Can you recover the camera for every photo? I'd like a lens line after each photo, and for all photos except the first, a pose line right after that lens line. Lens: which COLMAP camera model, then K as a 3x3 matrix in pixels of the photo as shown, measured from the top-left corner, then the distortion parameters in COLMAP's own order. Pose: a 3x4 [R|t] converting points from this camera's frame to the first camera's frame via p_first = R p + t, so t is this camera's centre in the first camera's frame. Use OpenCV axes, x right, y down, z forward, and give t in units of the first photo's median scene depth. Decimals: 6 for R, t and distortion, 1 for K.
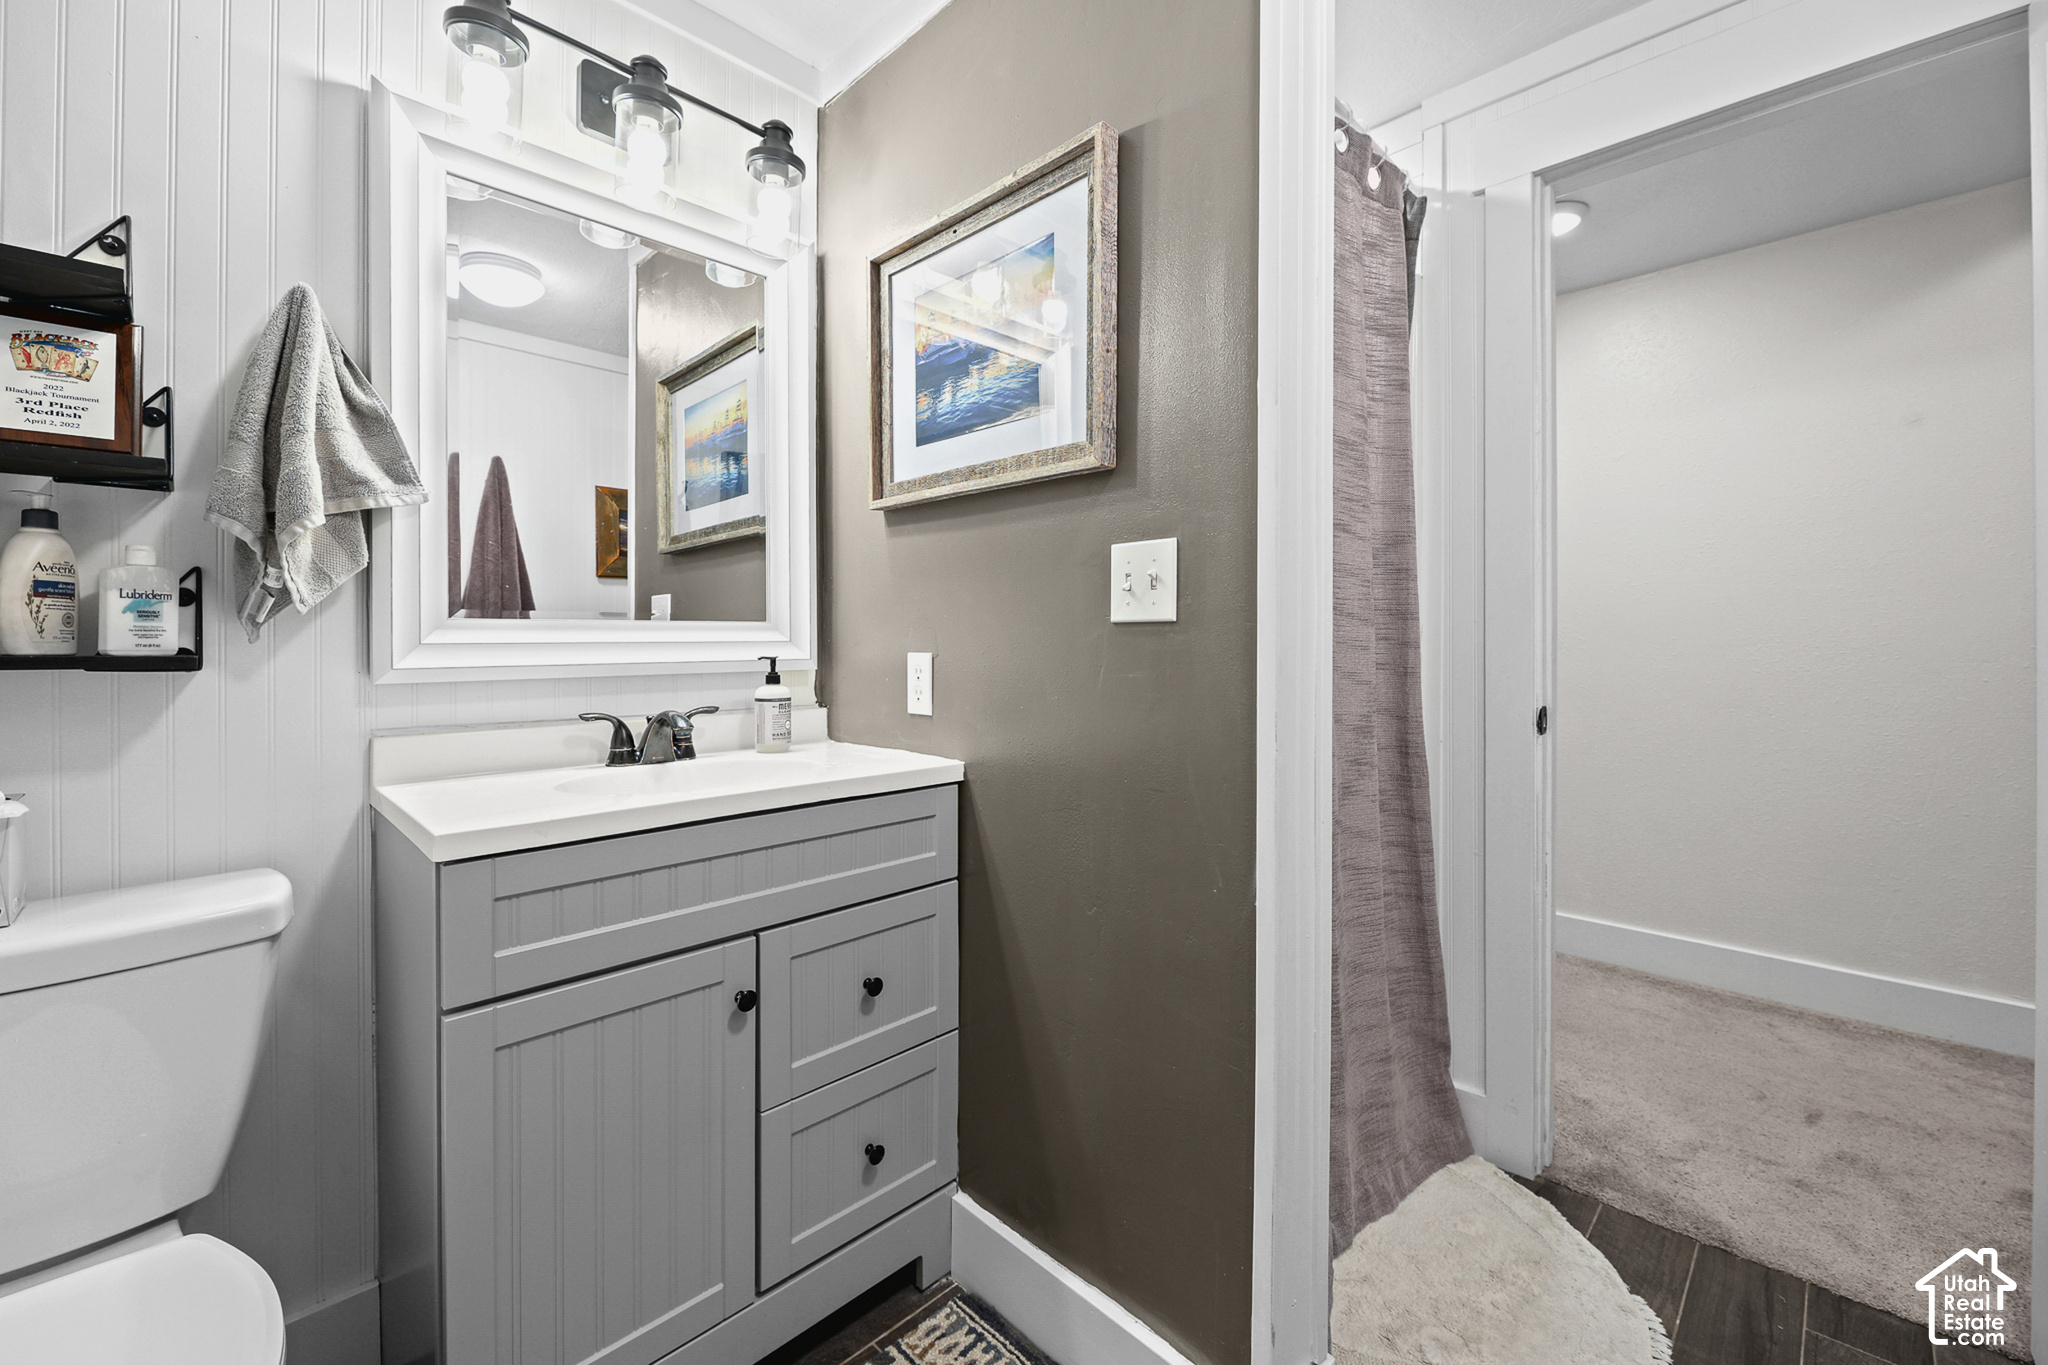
lens RADIAL K [[840.2, 0, 1025.5], [0, 840.2, 642.2], [0, 0, 1]] dist [0.000688, 0.000033]
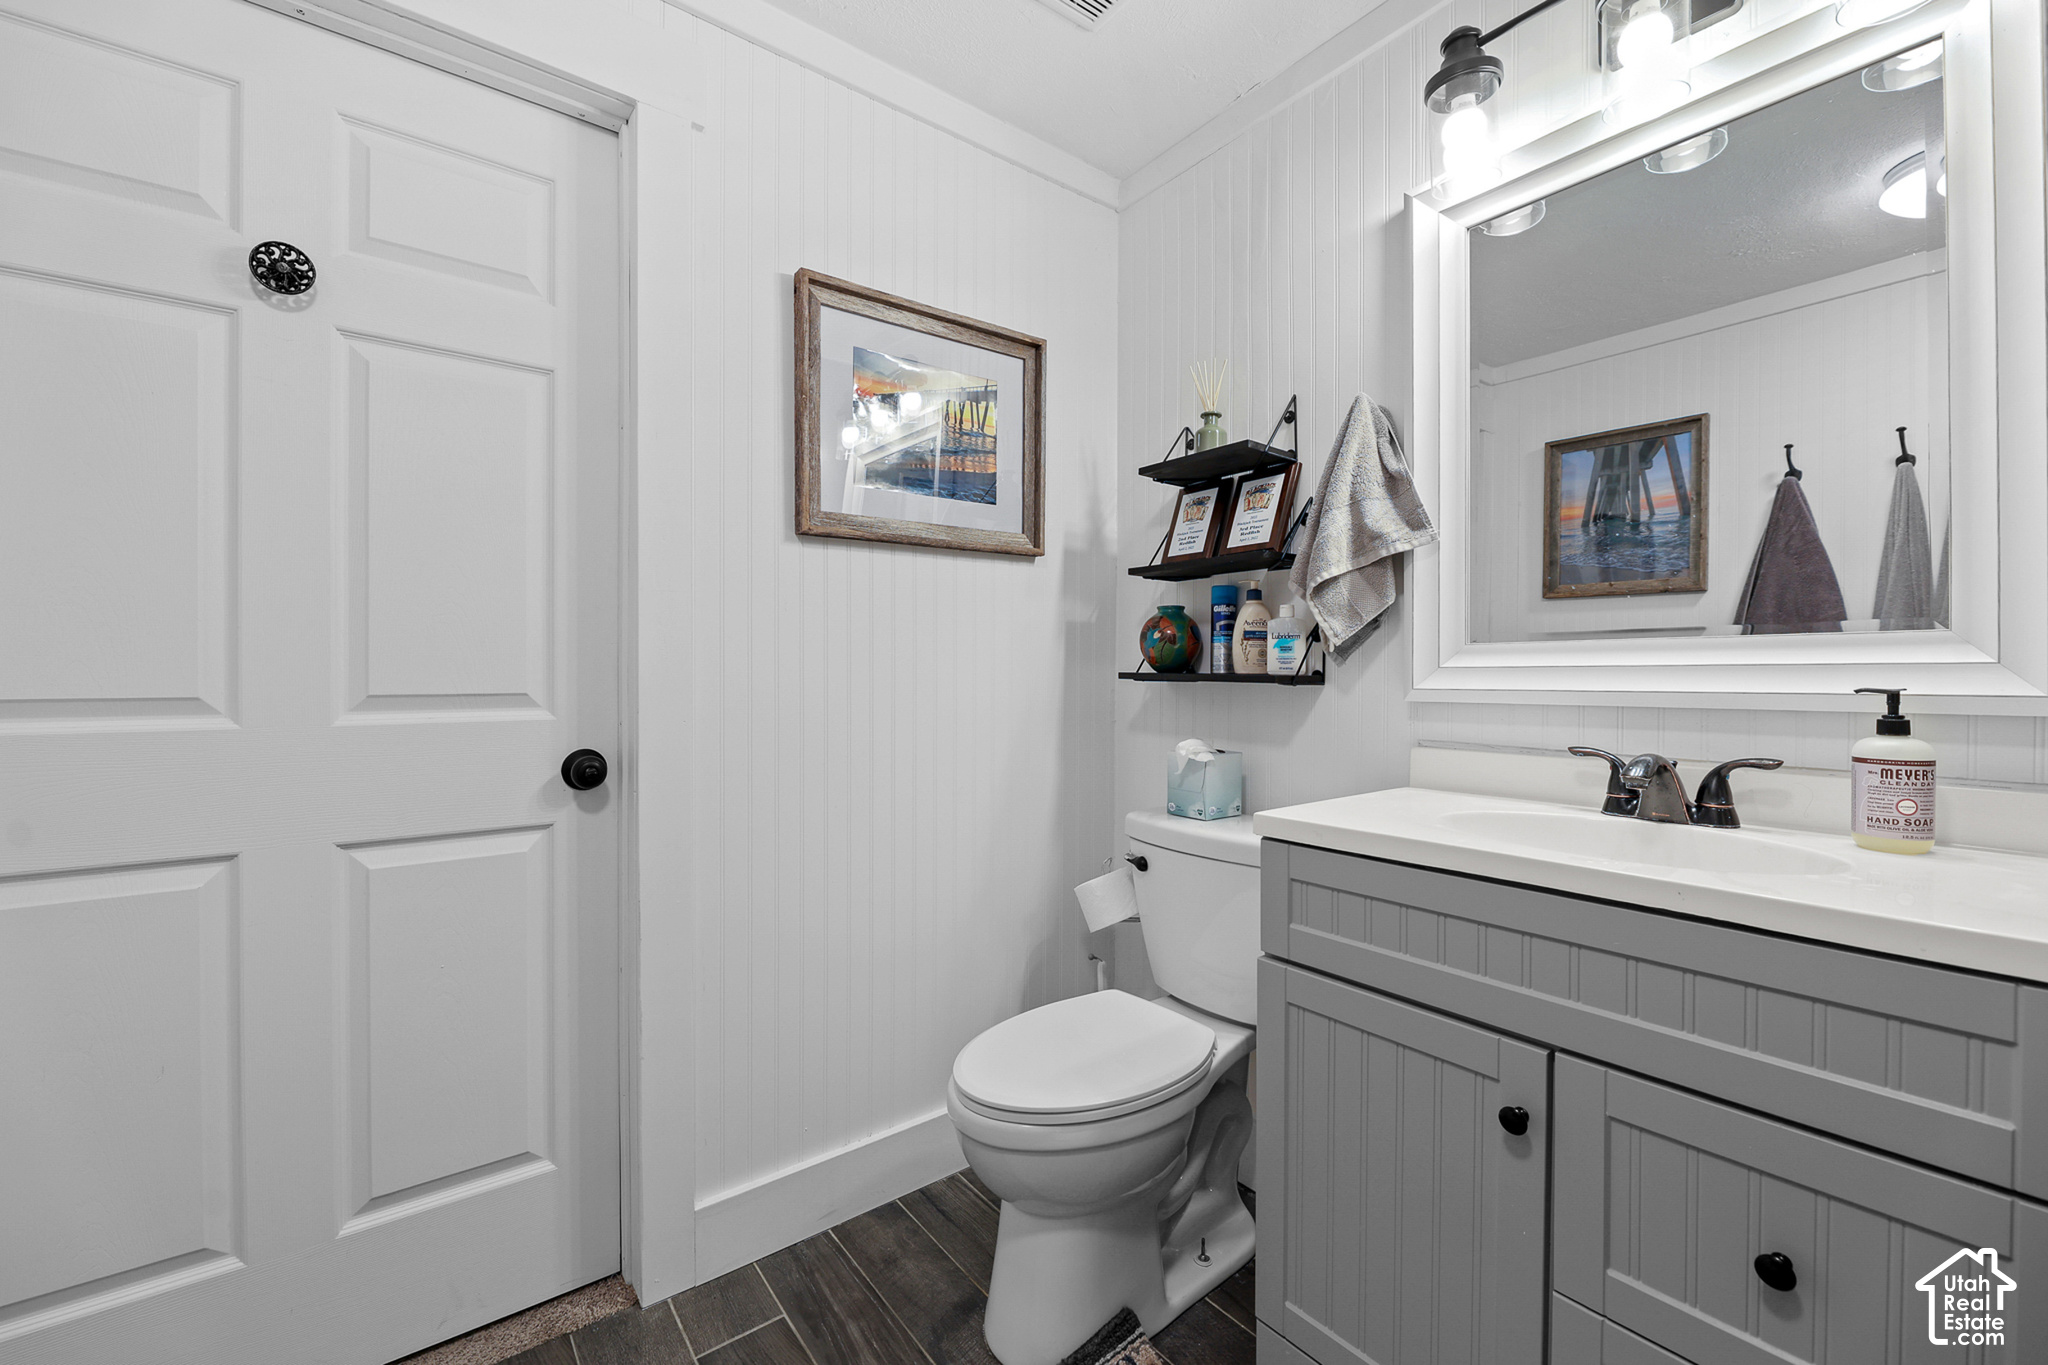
lens RADIAL K [[840.2, 0, 1024.2], [0, 840.2, 674.8], [0, 0, 1]] dist [0.000688, 0.000033]
pose [[-0.128170, 0.013915, -0.991655, 0.477071], [0.007616, 0.999886, 0.013046, -0.007110], [0.991723, -0.005880, -0.128261, 0.606427]]
